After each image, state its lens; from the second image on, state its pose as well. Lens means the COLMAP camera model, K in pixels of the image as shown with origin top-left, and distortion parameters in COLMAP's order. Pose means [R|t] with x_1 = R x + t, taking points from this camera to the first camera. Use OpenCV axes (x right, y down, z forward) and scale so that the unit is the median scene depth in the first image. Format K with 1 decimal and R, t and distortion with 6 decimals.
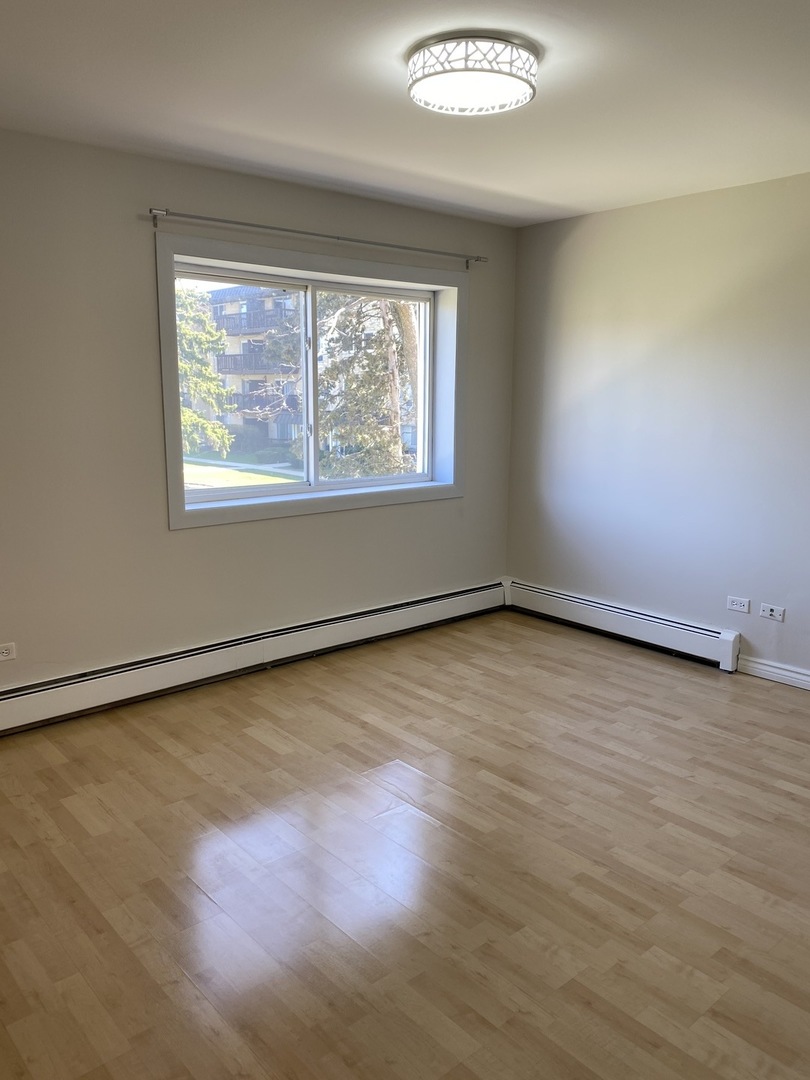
lens RADIAL K [[816.3, 0, 405.0], [0, 816.3, 540.0], [0, 0, 1]] dist [0.009529, -0.001046]
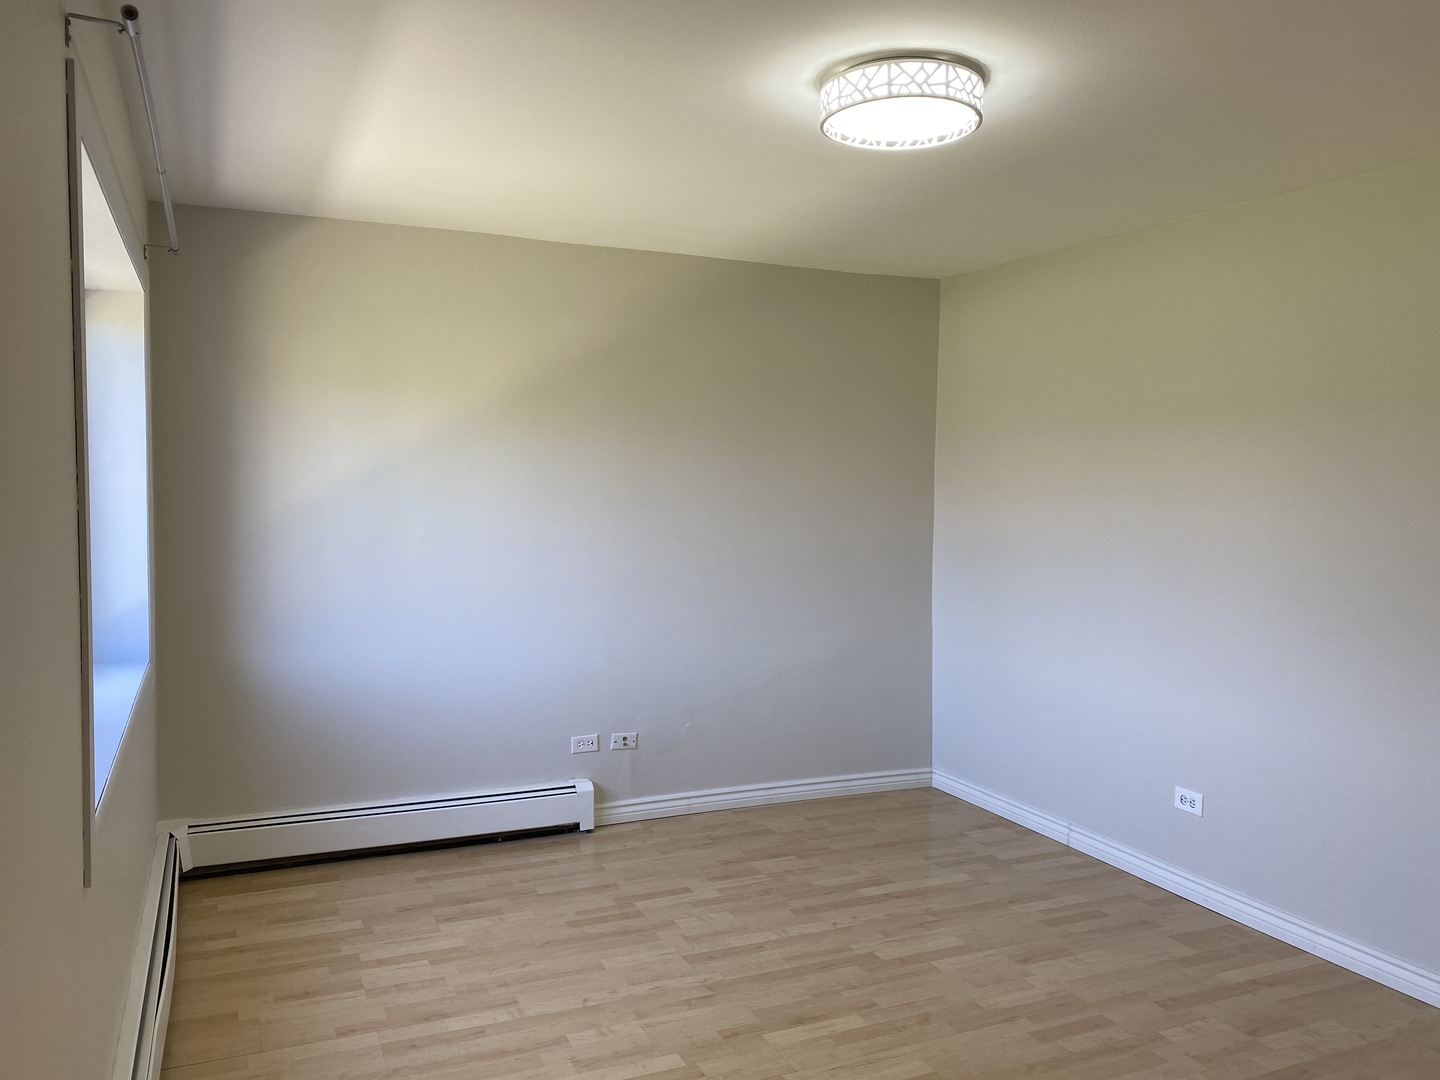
lens RADIAL K [[1107.9, 0, 718.0], [0, 1107.9, 526.1], [0, 0, 1]] dist [0.012217, 0.001428]
pose [[0.299217, -0.049436, 0.952904, -0.651376], [0.169262, 0.985569, -0.002019, -0.121025], [-0.939053, 0.161895, 0.303266, 0.564978]]
